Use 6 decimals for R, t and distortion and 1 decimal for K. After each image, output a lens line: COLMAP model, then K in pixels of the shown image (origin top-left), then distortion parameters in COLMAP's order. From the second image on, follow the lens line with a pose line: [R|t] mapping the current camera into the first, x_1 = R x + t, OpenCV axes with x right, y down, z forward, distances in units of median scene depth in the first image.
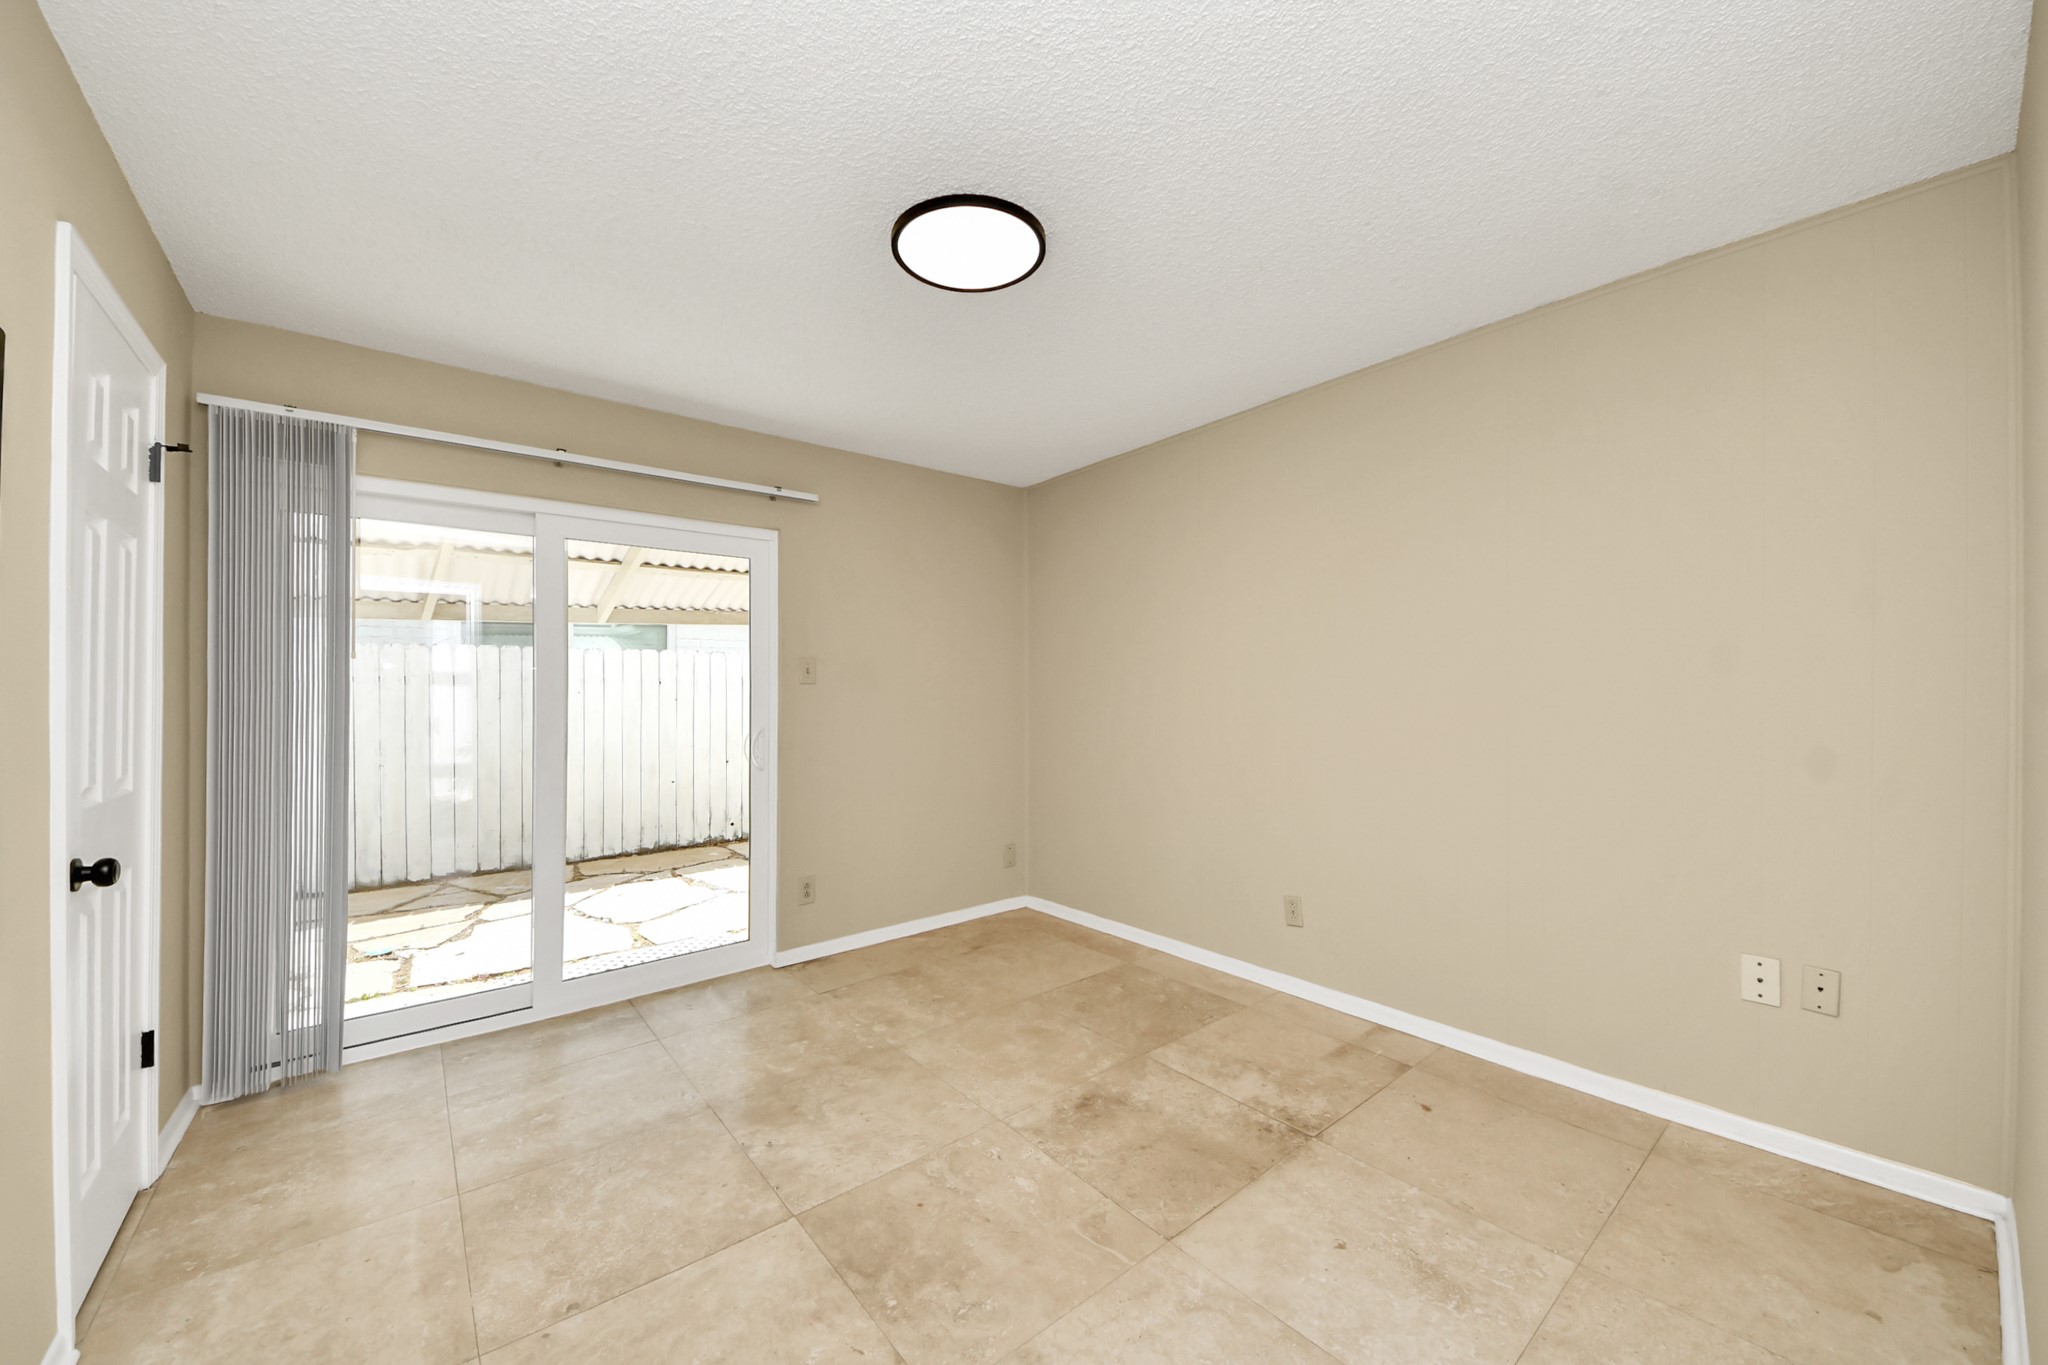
lens RADIAL K [[761.8, 0, 1013.7], [0, 761.8, 685.6], [0, 0, 1]] dist [0.050667, -0.036434]
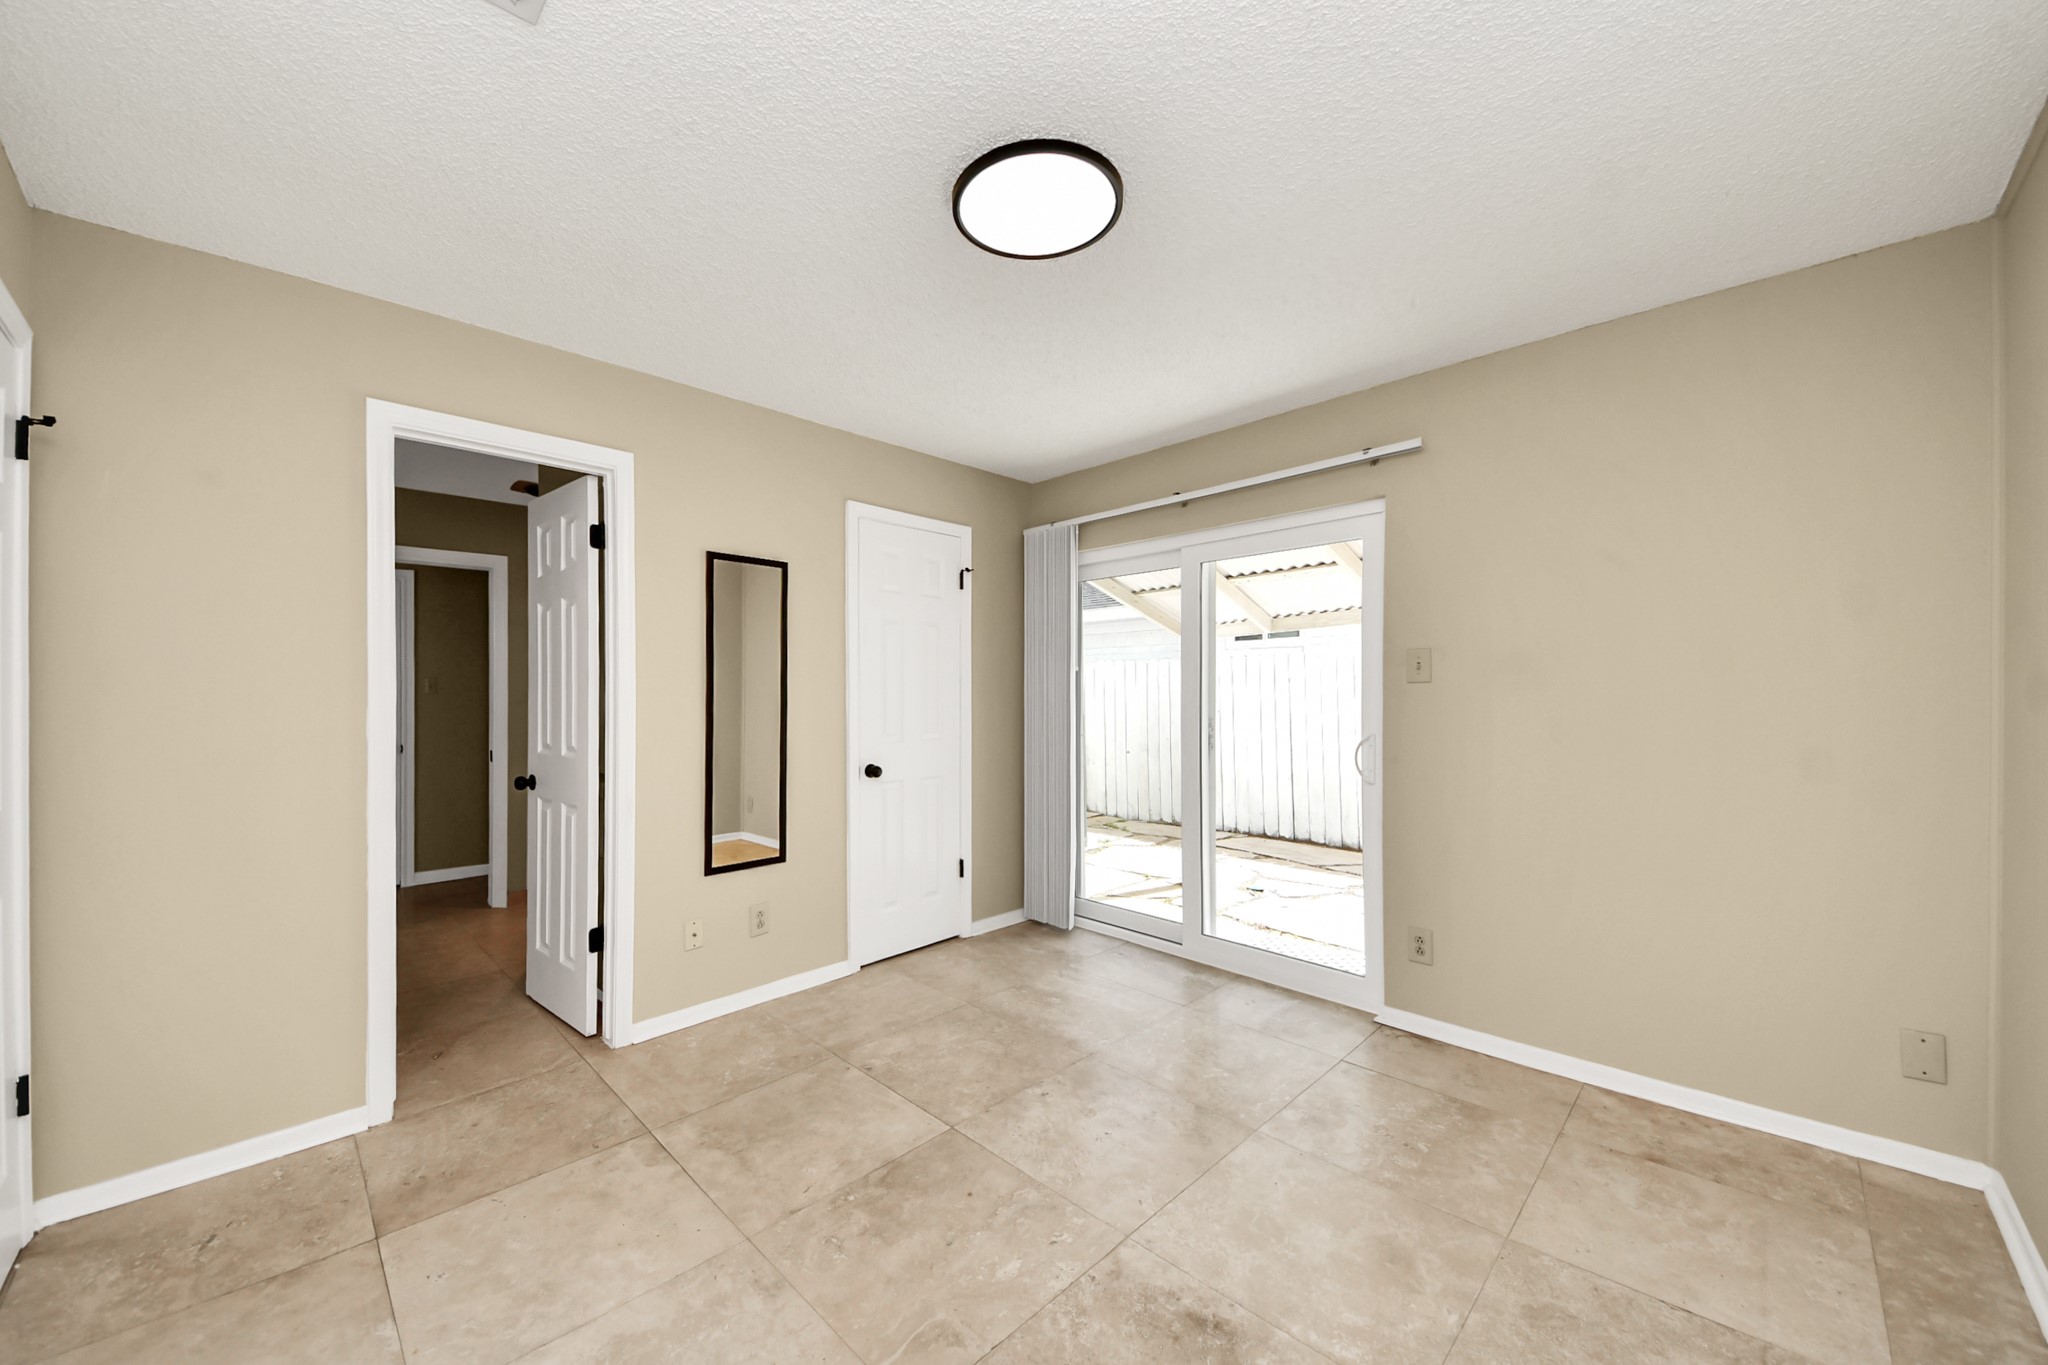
lens RADIAL K [[761.8, 0, 1013.7], [0, 761.8, 685.6], [0, 0, 1]] dist [0.050667, -0.036434]
pose [[0.107542, 0.005625, -0.994185, 0.597463], [0.005552, 0.999965, 0.006258, -0.012418], [0.994185, -0.006192, 0.107507, 0.621180]]
